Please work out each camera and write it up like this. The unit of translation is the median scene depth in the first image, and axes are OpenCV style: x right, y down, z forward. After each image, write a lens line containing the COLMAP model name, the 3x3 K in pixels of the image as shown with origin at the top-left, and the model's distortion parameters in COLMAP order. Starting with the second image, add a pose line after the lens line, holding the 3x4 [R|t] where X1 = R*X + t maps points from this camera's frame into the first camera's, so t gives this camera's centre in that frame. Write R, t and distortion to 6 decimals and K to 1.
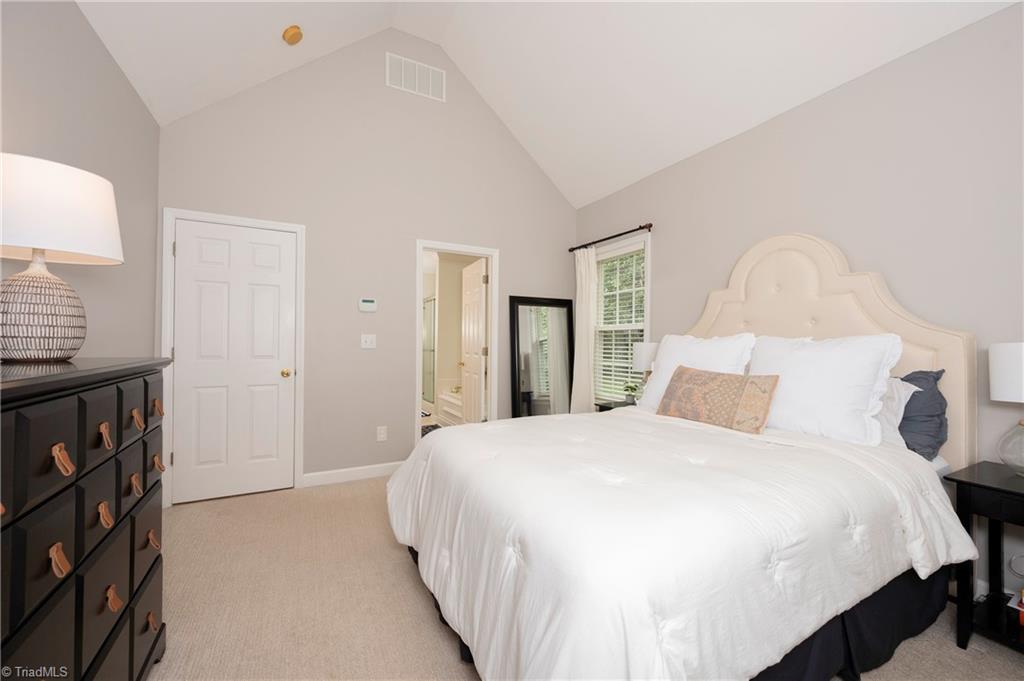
lens RADIAL K [[403.1, 0, 511.5], [0, 403.1, 339.2], [0, 0, 1]] dist [-0.000203, -0.000010]
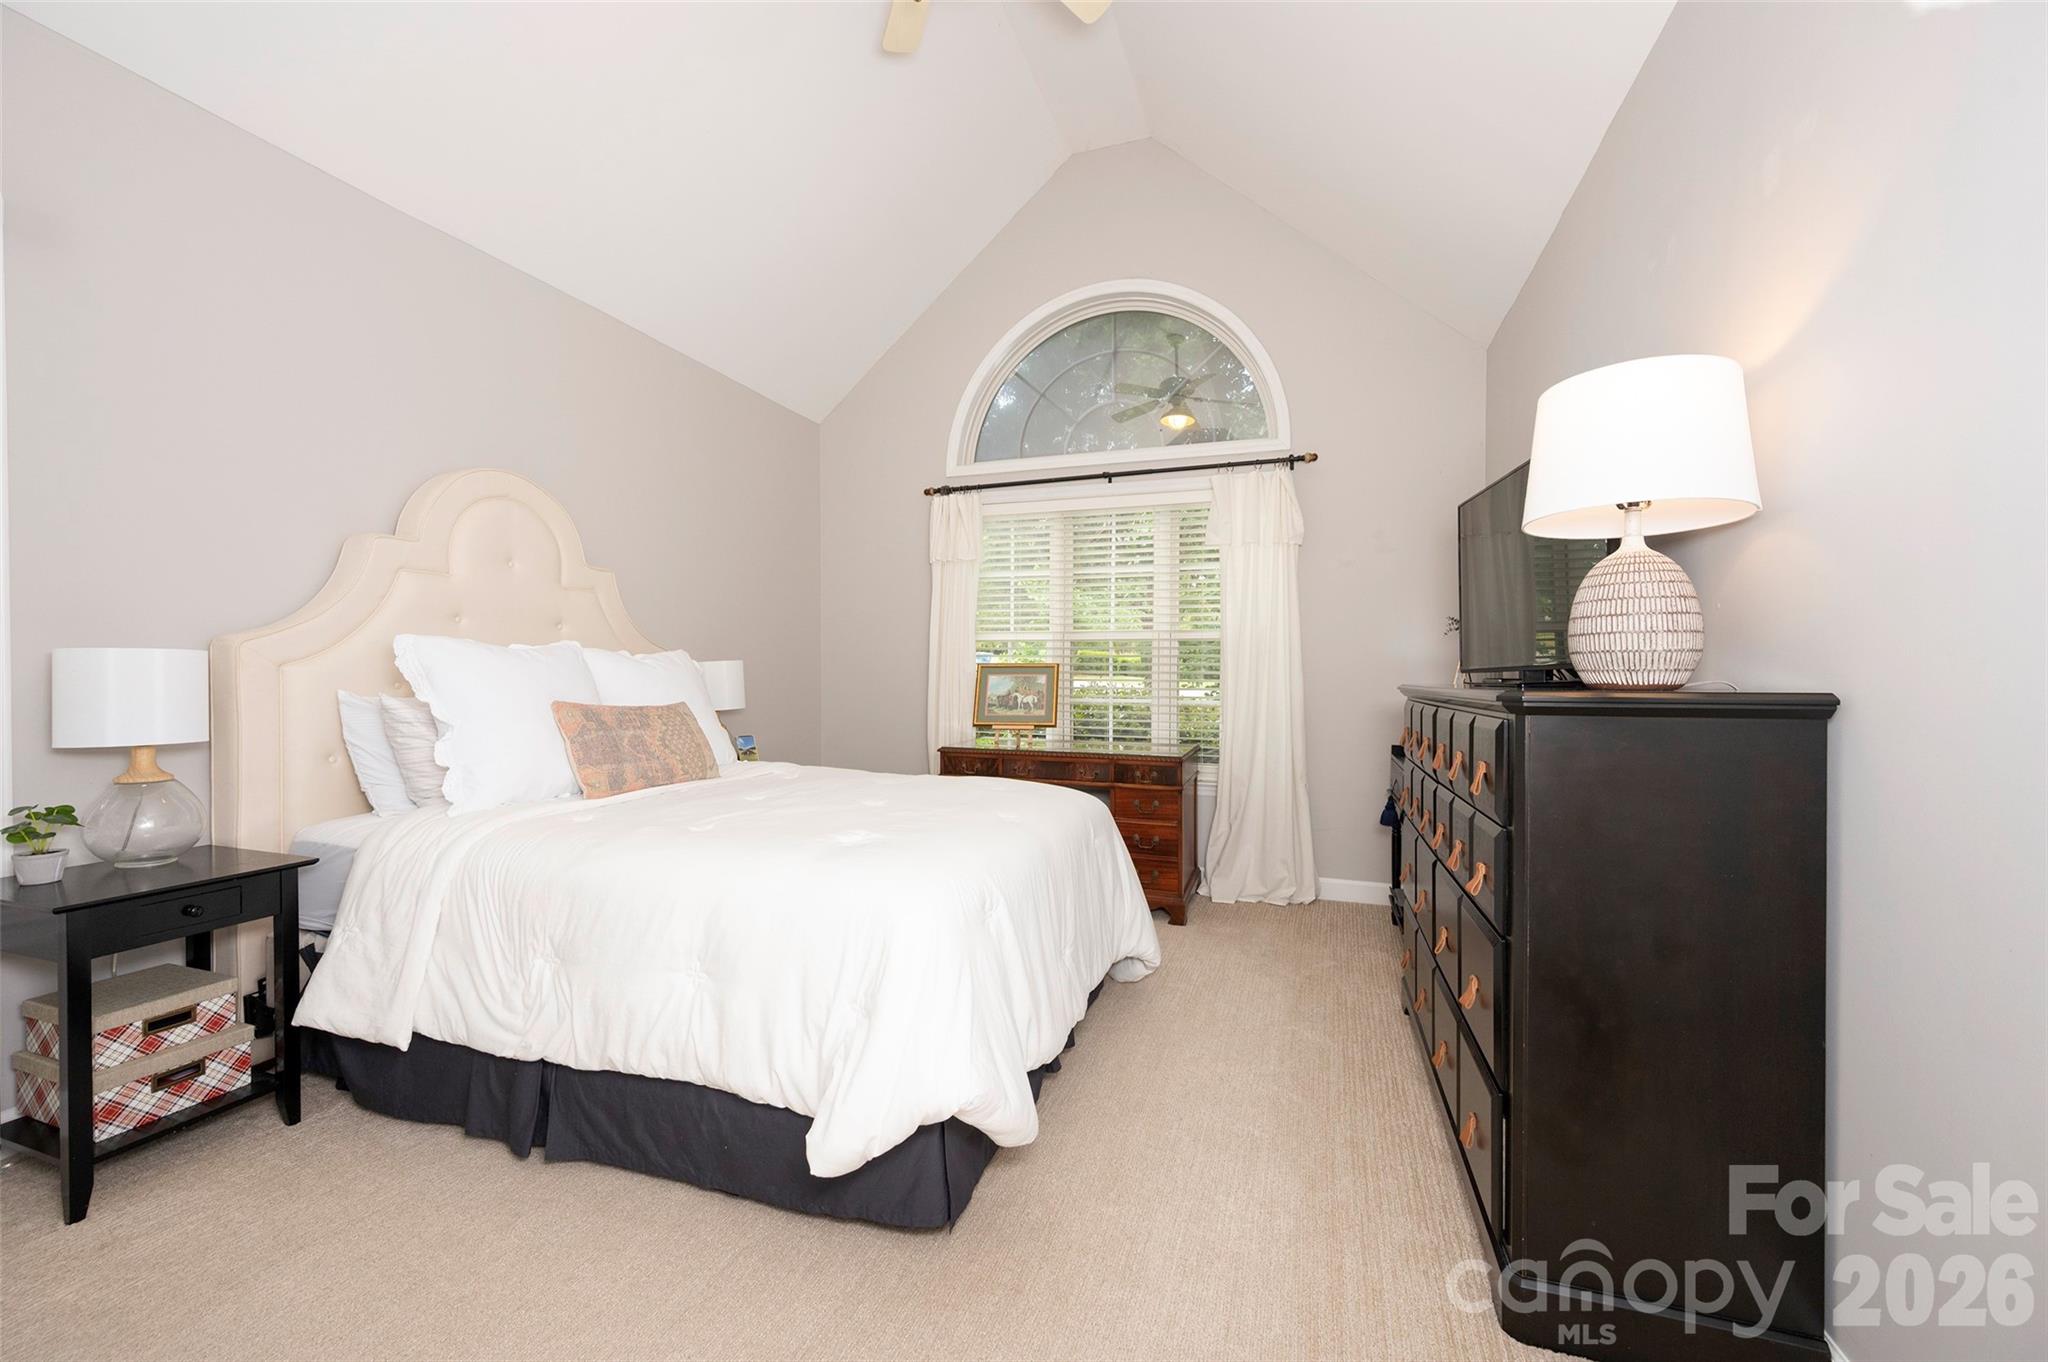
lens RADIAL K [[806.2, 0, 1020.7], [0, 806.2, 672.9], [0, 0, 1]] dist [-0.000203, -0.000010]
pose [[-0.680277, -0.011136, 0.732871, -0.791479], [-0.013371, 0.999907, 0.002782, 0.021500], [-0.732834, -0.007906, -0.680362, 1.409602]]
